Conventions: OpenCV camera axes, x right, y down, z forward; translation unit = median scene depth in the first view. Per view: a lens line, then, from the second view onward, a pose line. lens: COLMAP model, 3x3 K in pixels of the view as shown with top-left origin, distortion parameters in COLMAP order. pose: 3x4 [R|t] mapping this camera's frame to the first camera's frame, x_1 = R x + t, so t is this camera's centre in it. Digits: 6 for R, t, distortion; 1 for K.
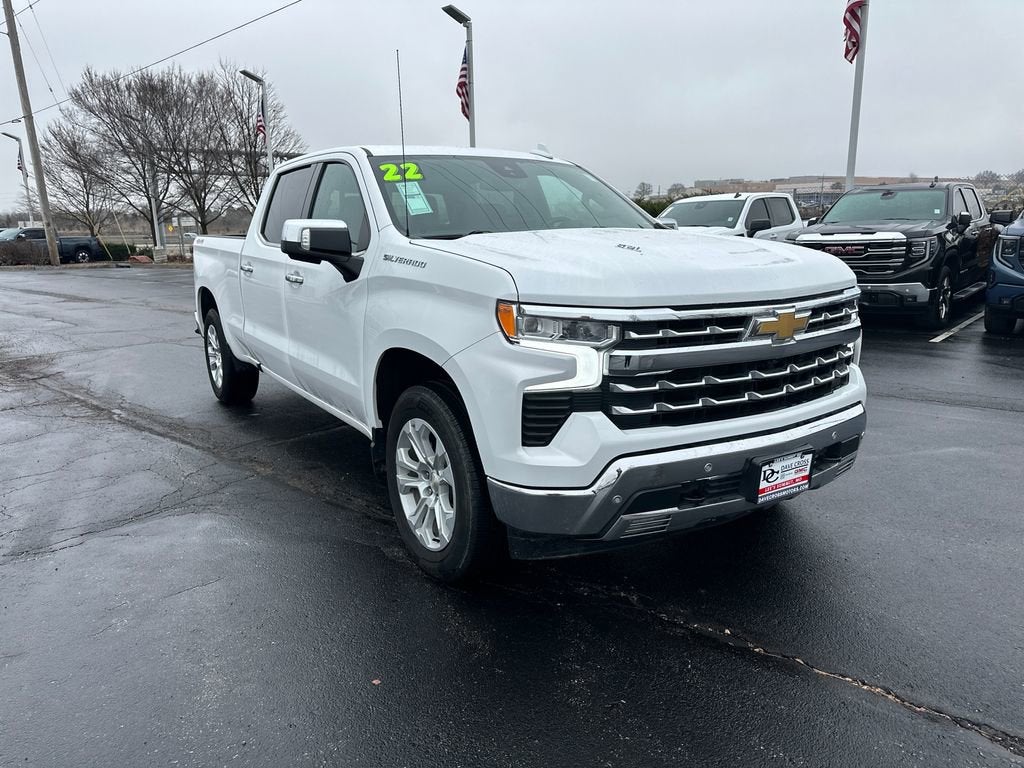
lens RADIAL K [[723.7, 0, 512.0], [0, 723.7, 384.0], [0, 0, 1]] dist [0.093189, -0.127188]
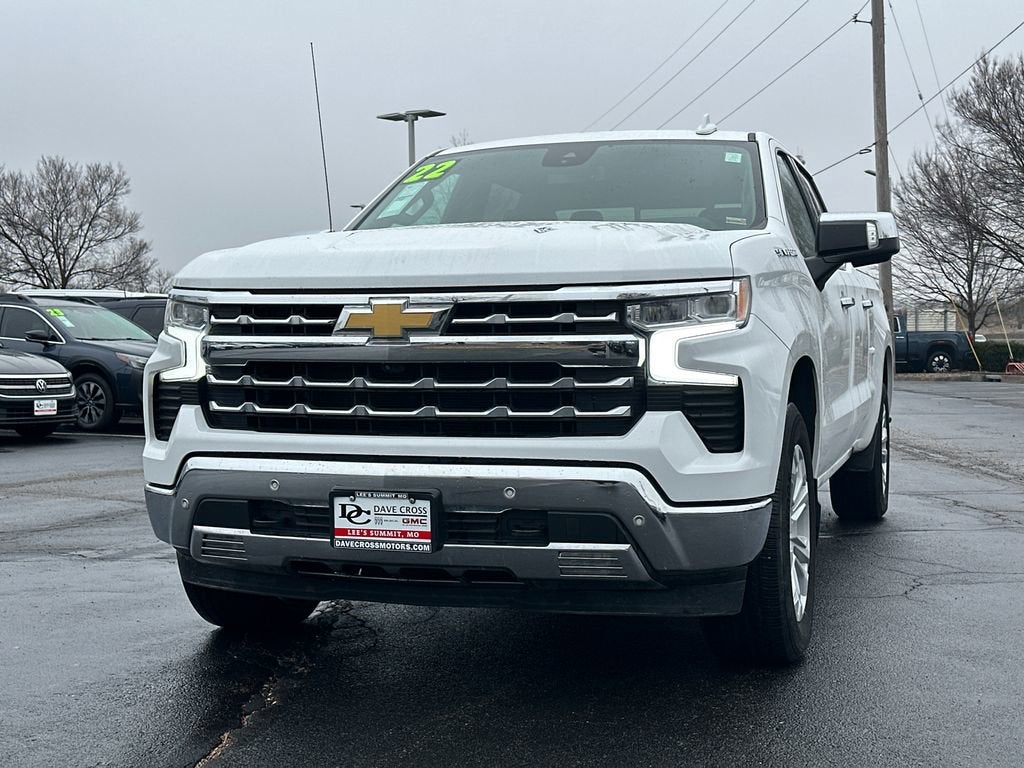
lens RADIAL K [[1432.0, 0, 509.2], [0, 1432.0, 332.2], [0, 0, 1]] dist [-0.000707, 0.494446]
pose [[0.641132, 0.011435, -0.767345, 1.609405], [-0.166275, 0.978208, -0.124349, 0.098945], [0.749201, 0.207314, 0.629062, 0.138873]]
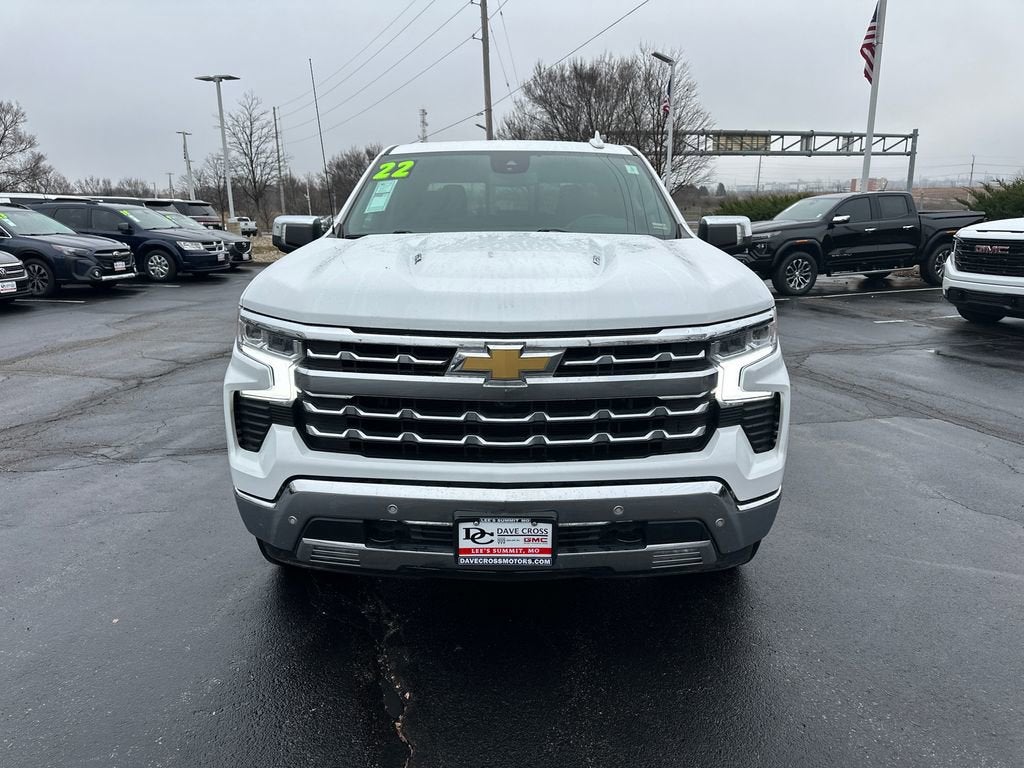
lens RADIAL K [[723.7, 0, 512.0], [0, 723.7, 384.0], [0, 0, 1]] dist [0.093189, -0.127188]
pose [[0.844496, 0.140674, -0.516757, 0.803051], [-0.125429, 0.990002, 0.064524, -0.110906], [0.520667, 0.010326, 0.853697, 0.293075]]
